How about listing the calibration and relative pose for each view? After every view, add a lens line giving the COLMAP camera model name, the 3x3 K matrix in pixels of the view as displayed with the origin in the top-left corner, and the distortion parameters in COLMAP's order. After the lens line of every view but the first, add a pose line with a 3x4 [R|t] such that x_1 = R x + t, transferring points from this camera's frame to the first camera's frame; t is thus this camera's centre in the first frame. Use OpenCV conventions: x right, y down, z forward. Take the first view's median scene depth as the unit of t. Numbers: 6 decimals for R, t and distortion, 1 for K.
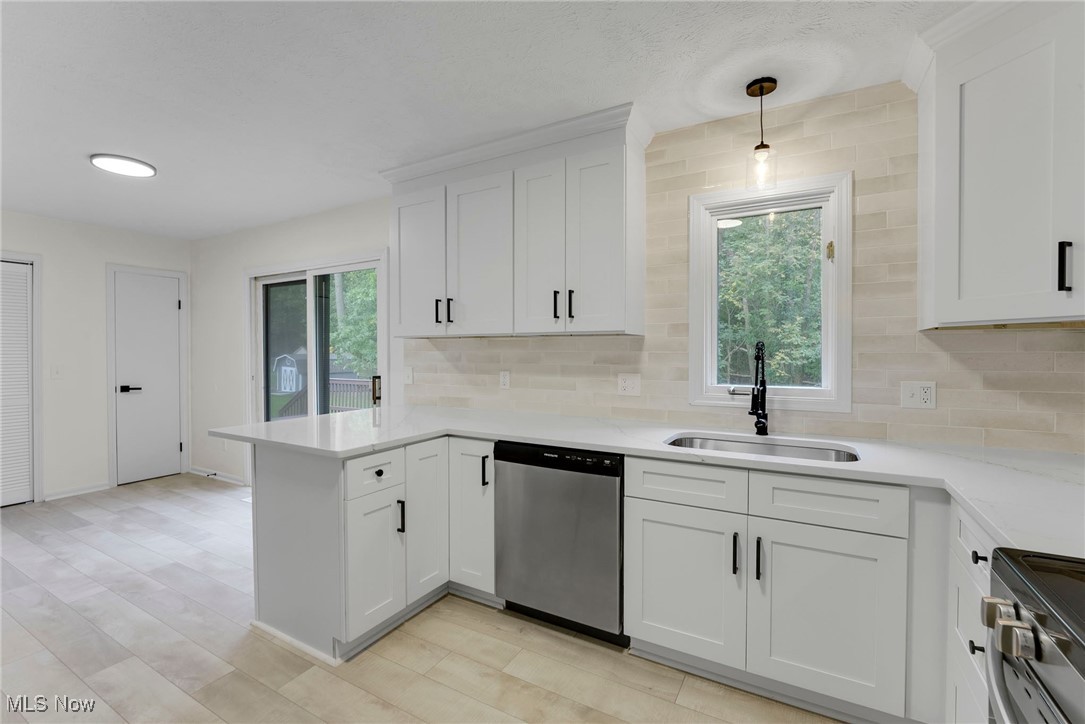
lens RADIAL K [[474.5, 0, 544.1], [0, 474.5, 361.1], [0, 0, 1]] dist [-0.018476, 0.001827]
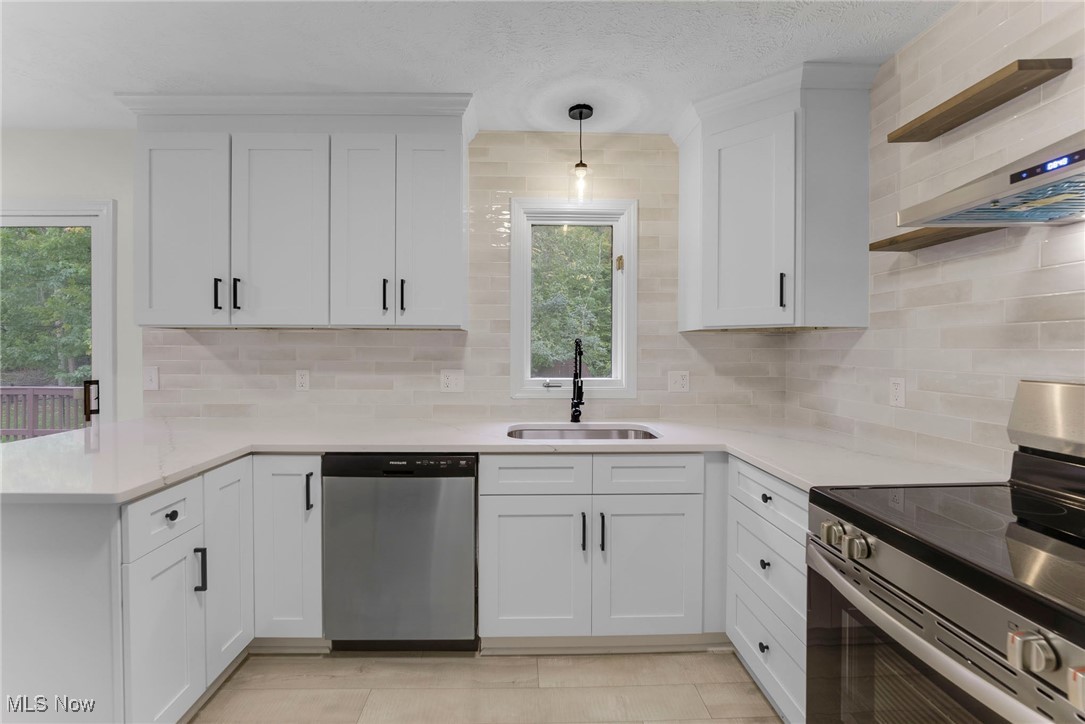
lens RADIAL K [[474.5, 0, 540.1], [0, 474.5, 354.0], [0, 0, 1]] dist [-0.018476, 0.001827]
pose [[0.854711, -0.003648, 0.519092, -0.203403], [0.006479, 0.999972, -0.003641, -0.001472], [-0.519064, 0.006475, 0.854711, 0.087694]]
